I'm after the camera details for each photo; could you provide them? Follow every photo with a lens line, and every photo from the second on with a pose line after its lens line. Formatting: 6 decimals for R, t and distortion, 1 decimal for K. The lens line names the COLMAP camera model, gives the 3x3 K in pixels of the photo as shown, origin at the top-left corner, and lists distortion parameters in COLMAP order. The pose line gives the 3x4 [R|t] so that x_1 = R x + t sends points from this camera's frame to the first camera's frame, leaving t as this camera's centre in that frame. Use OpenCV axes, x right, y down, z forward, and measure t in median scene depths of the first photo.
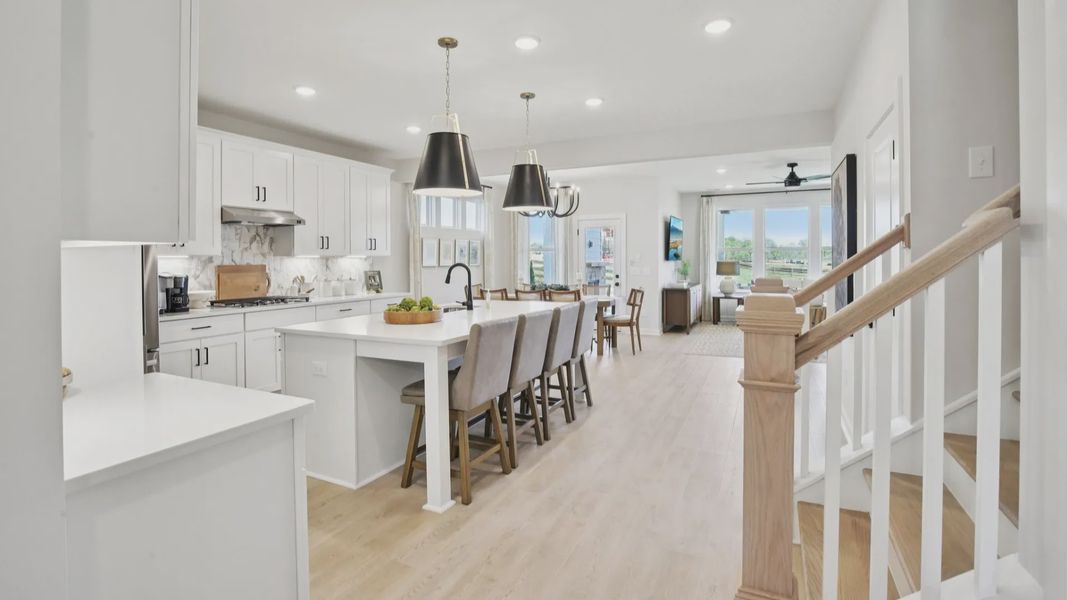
lens RADIAL K [[494.5, 0, 535.3], [0, 494.5, 261.1], [0, 0, 1]] dist [-0.026351, 0.001338]
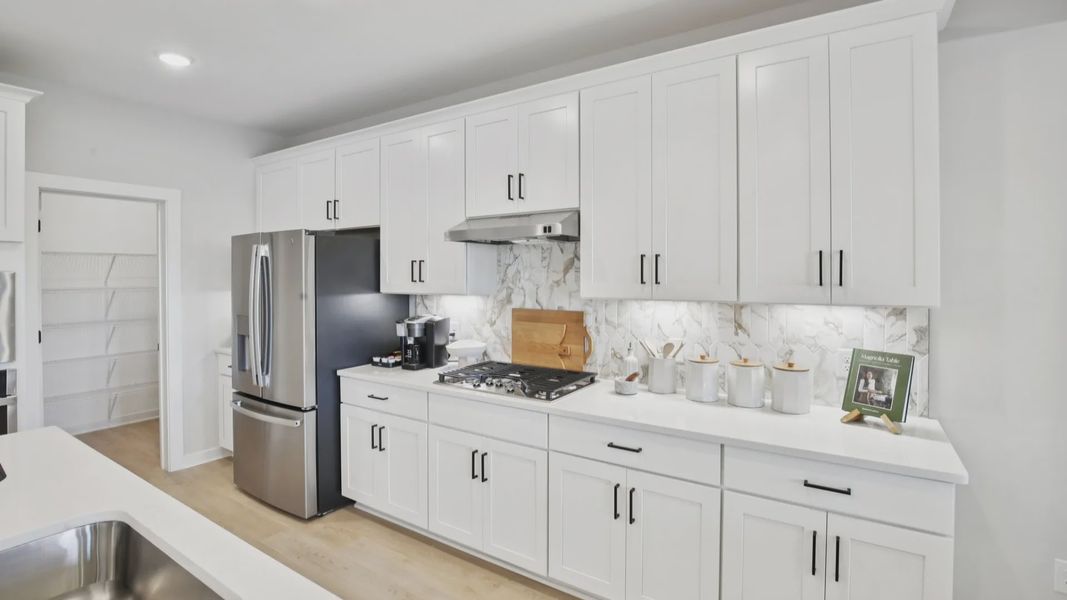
lens RADIAL K [[491.1, 0, 536.3], [0, 491.1, 276.9], [0, 0, 1]] dist [-0.027938, 0.001195]
pose [[-0.123353, 0.013712, -0.992268, -0.005028], [-0.001292, 0.999901, 0.013978, -0.038883], [0.992362, 0.003007, -0.123323, 1.025402]]
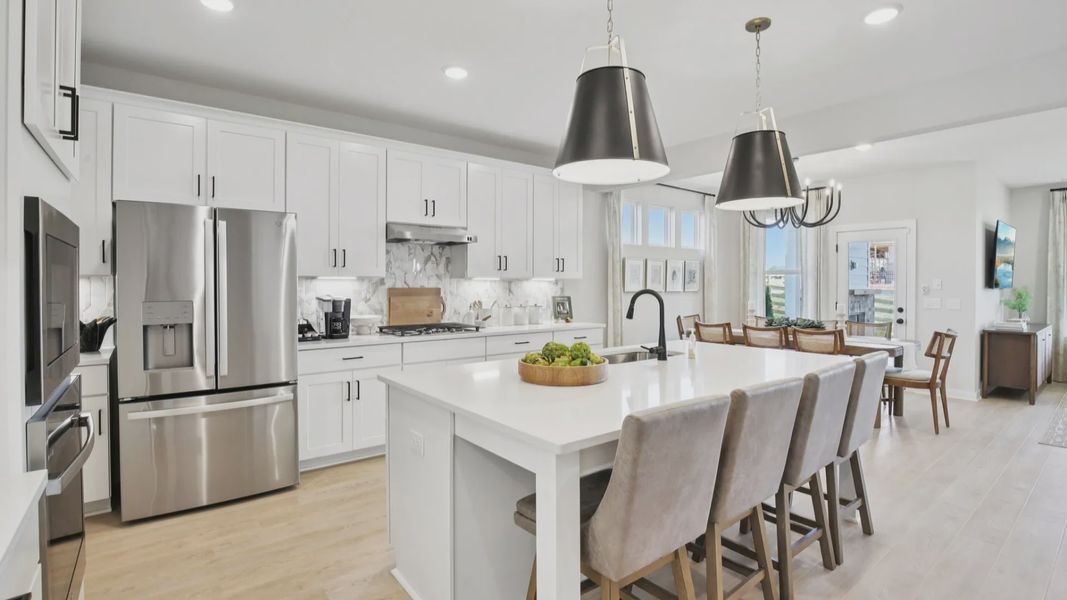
lens RADIAL K [[494.2, 0, 536.1], [0, 494.2, 284.4], [0, 0, 1]] dist [-0.033174, 0.006850]
pose [[0.899351, 0.009499, -0.437124, 0.003613], [-0.010049, 0.999949, 0.001053, -0.001401], [0.437111, 0.003446, 0.899401, 0.265993]]
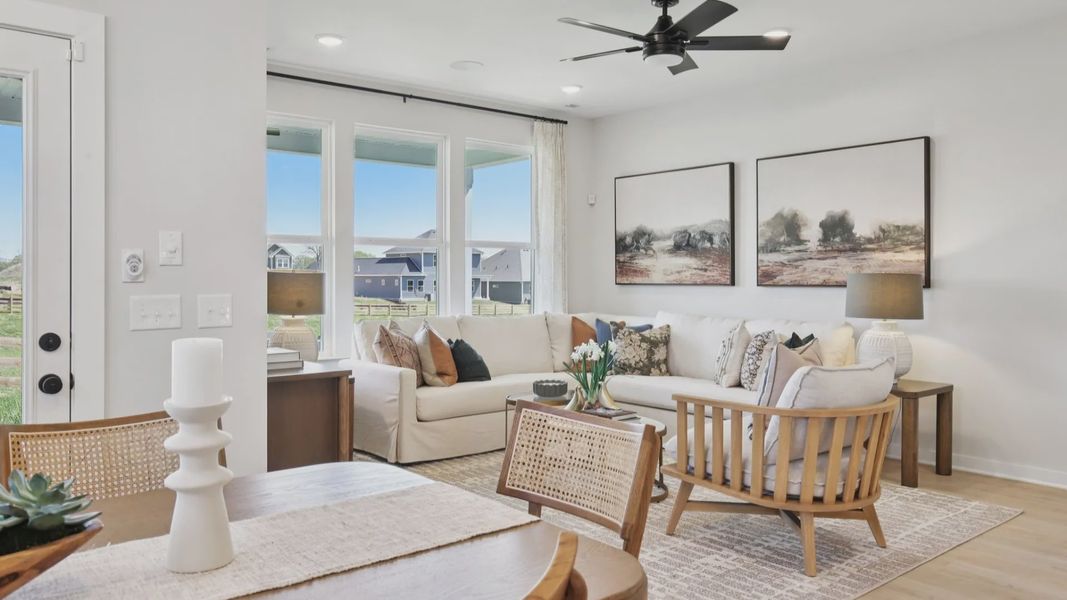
lens RADIAL K [[798.6, 0, 534.2], [0, 798.6, 280.0], [0, 0, 1]] dist [-0.000646, -0.001754]
pose [[0.422486, 0.000691, 0.906369, -0.053675], [0.001815, 0.999997, -0.001609, 0.014084], [-0.906368, 0.002324, 0.422484, 1.220372]]
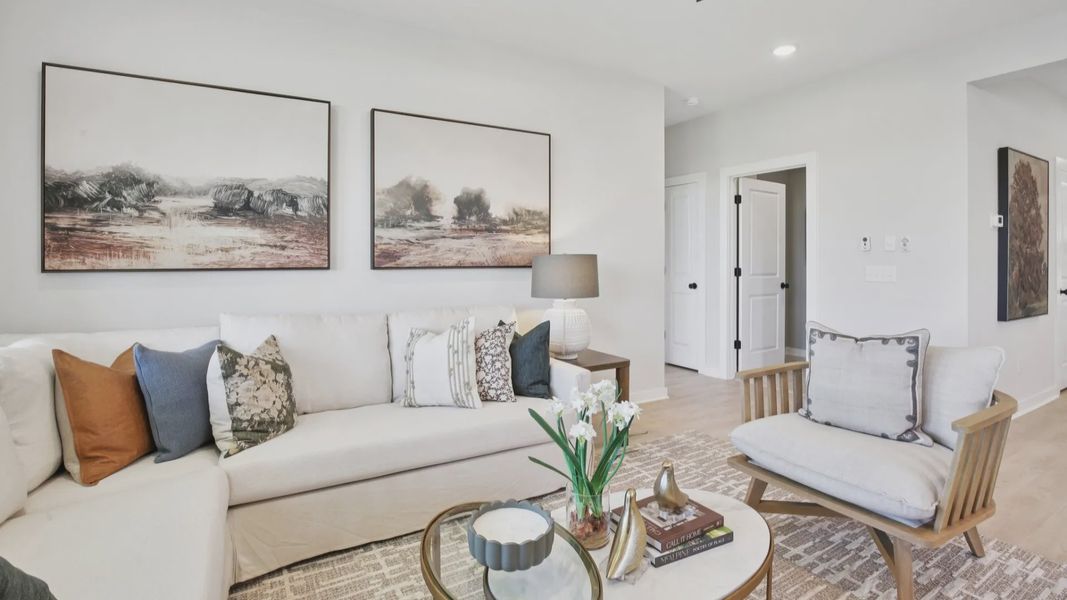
lens RADIAL K [[494.5, 0, 535.3], [0, 494.5, 261.1], [0, 0, 1]] dist [-0.026351, 0.001338]
pose [[-0.826337, 0.002420, 0.563171, 0.691660], [0.006827, 0.999960, 0.005720, 0.010191], [-0.563135, 0.008571, -0.826320, 1.802393]]
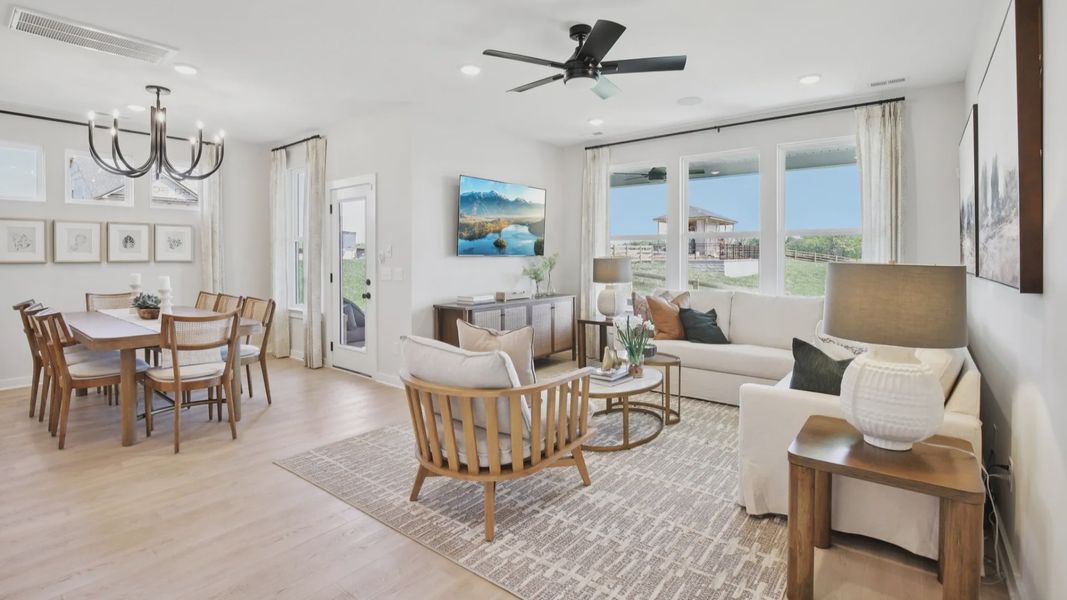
lens RADIAL K [[494.5, 0, 535.3], [0, 494.5, 261.1], [0, 0, 1]] dist [-0.026351, 0.001338]
pose [[0.973691, 0.005748, -0.227801, 0.847751], [-0.004214, 0.999965, 0.007219, 0.001348], [0.227835, -0.006069, 0.973681, 0.828984]]
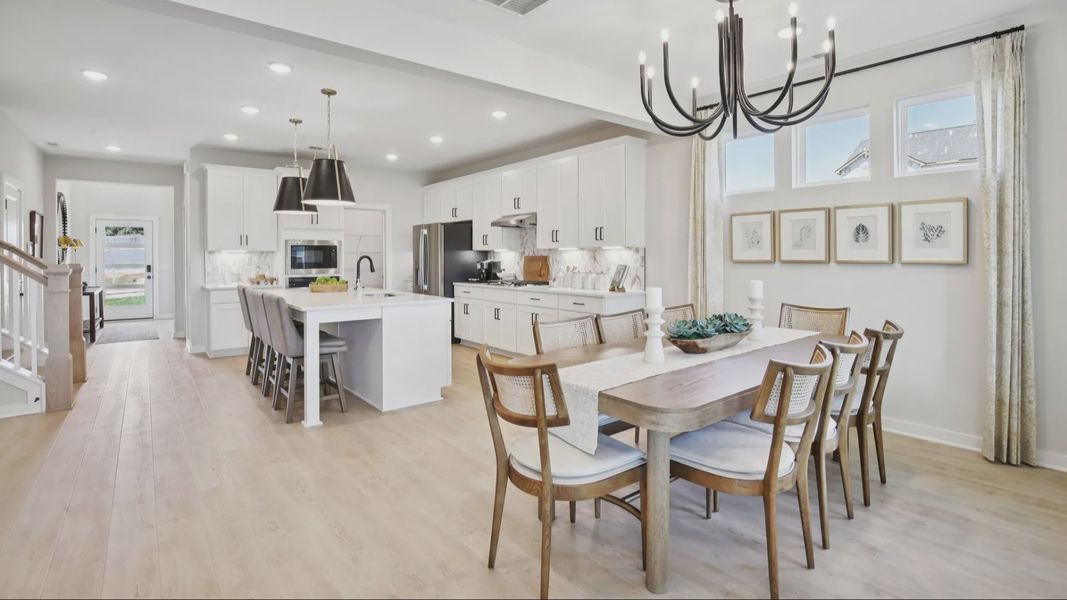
lens RADIAL K [[494.5, 0, 535.3], [0, 494.5, 261.1], [0, 0, 1]] dist [-0.026351, 0.001338]
pose [[-0.425807, 0.016917, -0.904656, 0.607289], [0.002350, 0.999843, 0.017591, -0.001793], [0.904811, 0.005364, -0.425780, 1.522932]]
